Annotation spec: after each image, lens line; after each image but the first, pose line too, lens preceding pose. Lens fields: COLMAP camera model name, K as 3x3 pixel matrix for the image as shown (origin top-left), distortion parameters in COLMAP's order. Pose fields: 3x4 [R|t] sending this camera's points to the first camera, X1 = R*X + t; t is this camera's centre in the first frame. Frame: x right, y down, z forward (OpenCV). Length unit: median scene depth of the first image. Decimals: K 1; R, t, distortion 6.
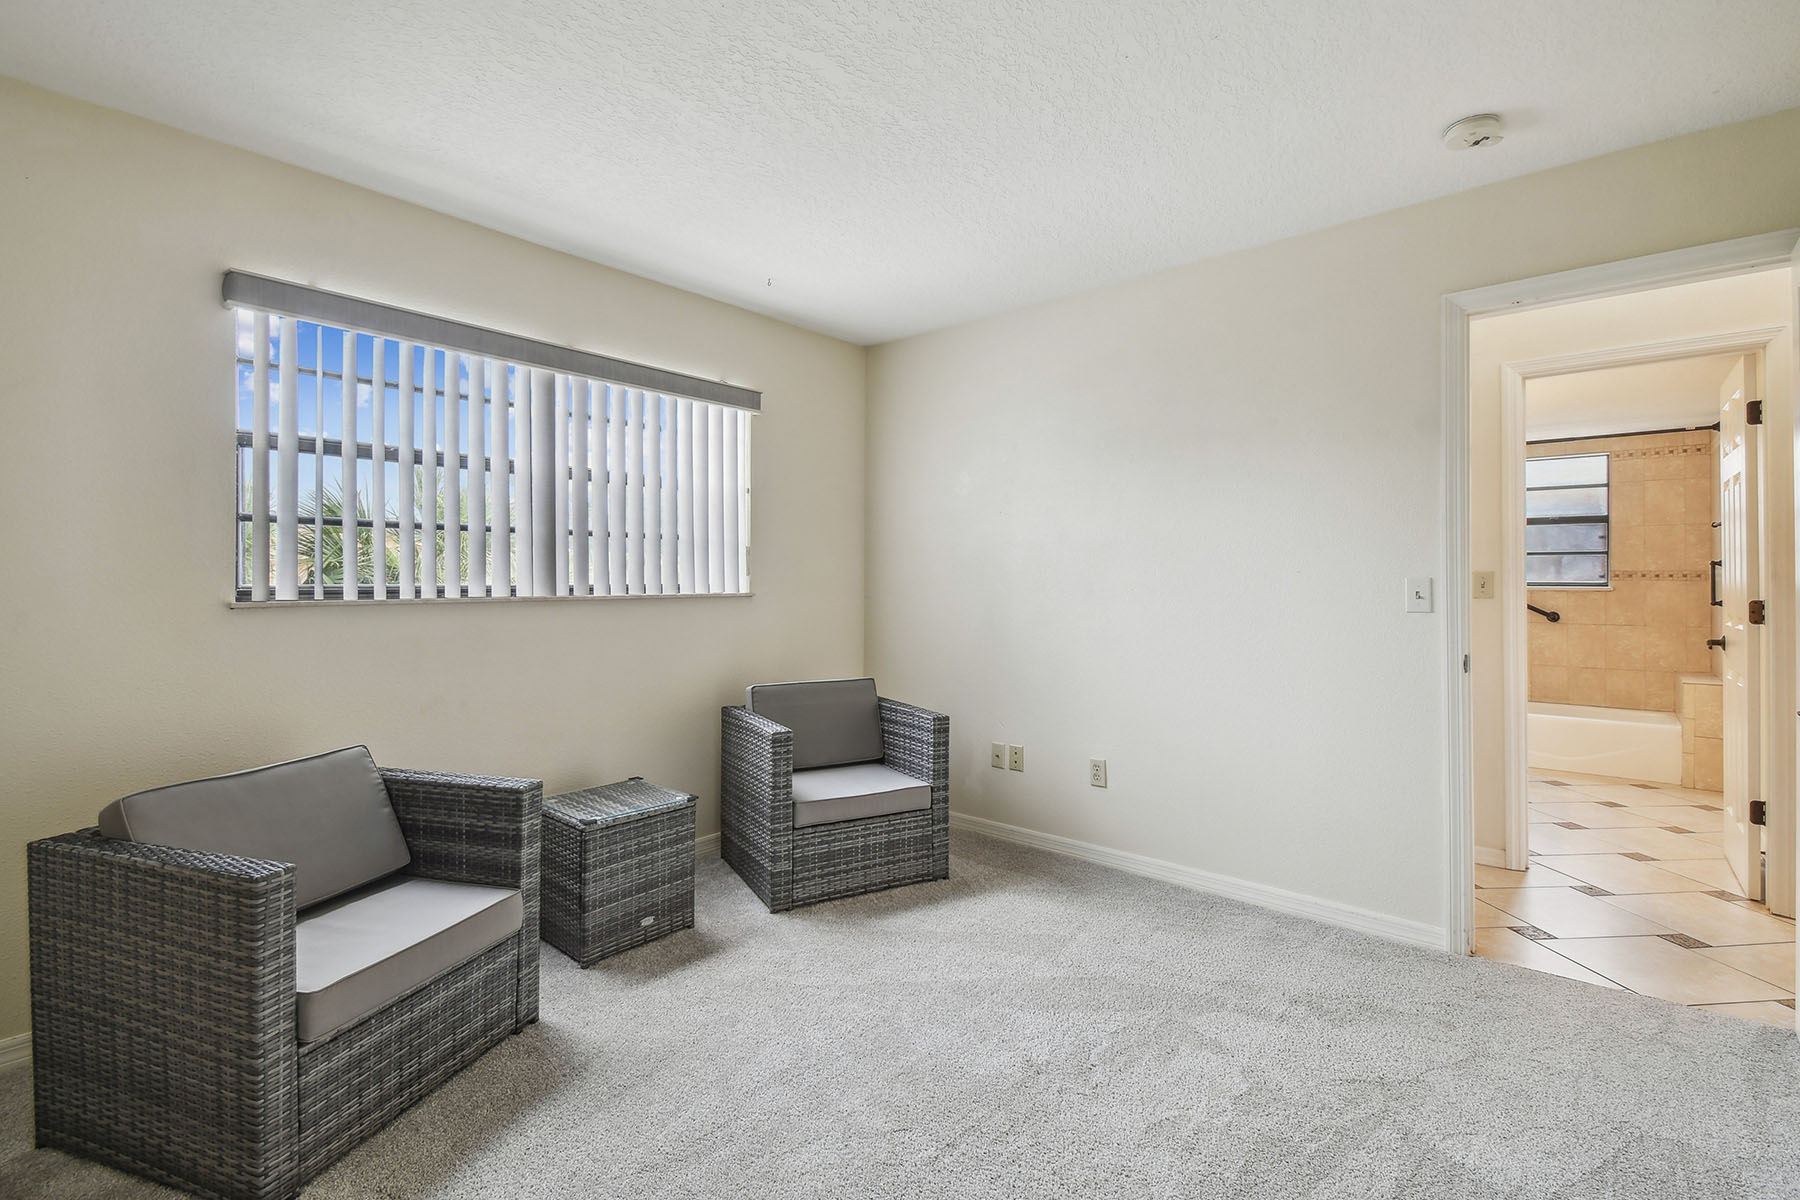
lens RADIAL K [[815.4, 0, 903.3], [0, 815.4, 590.1], [0, 0, 1]] dist [0.037884, -0.016000]
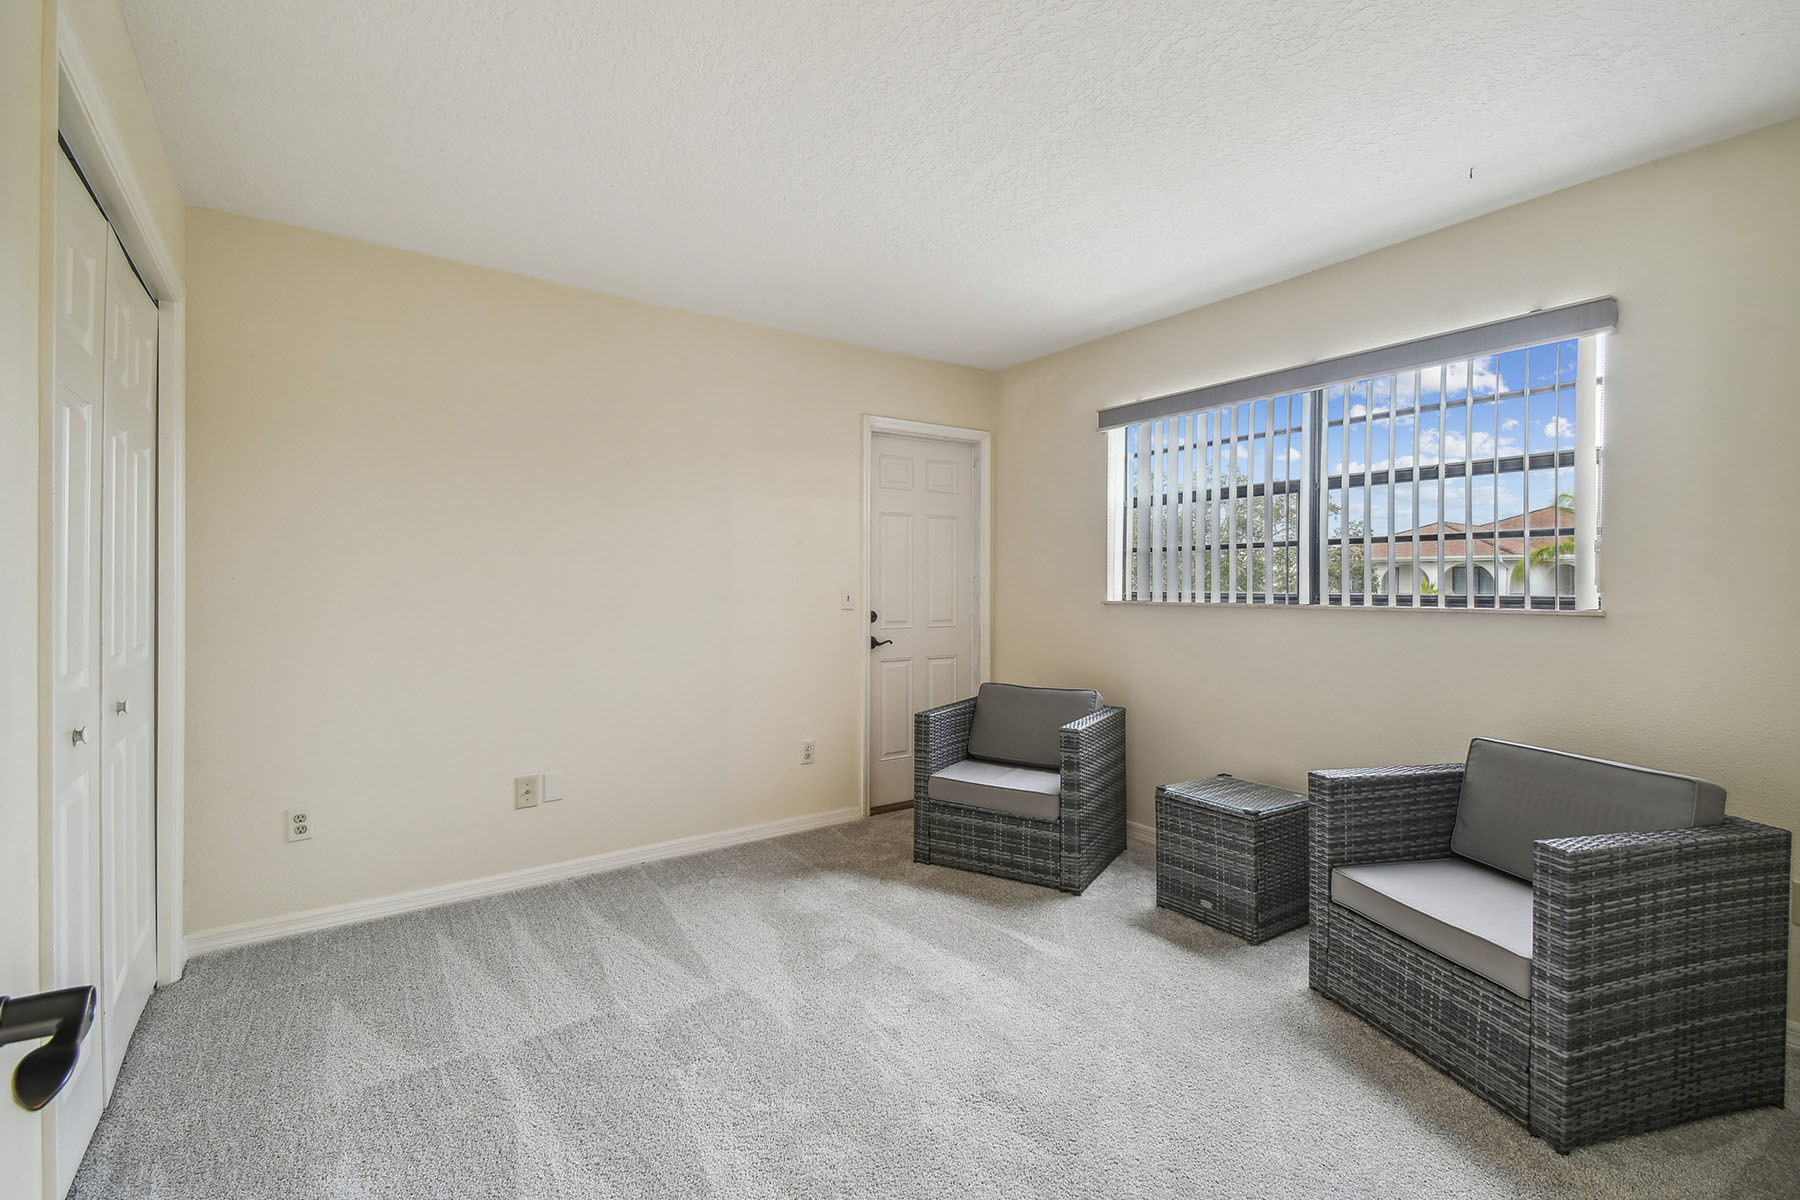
lens RADIAL K [[783.9, 0, 900.0], [0, 783.9, 600.0], [0, 0, 1]] dist [-0.042835, -0.000141]
pose [[-0.259941, 0.017019, -0.965475, 0.712008], [-0.018167, 0.999582, 0.022512, -0.011922], [0.965454, 0.023391, -0.259523, 0.800078]]
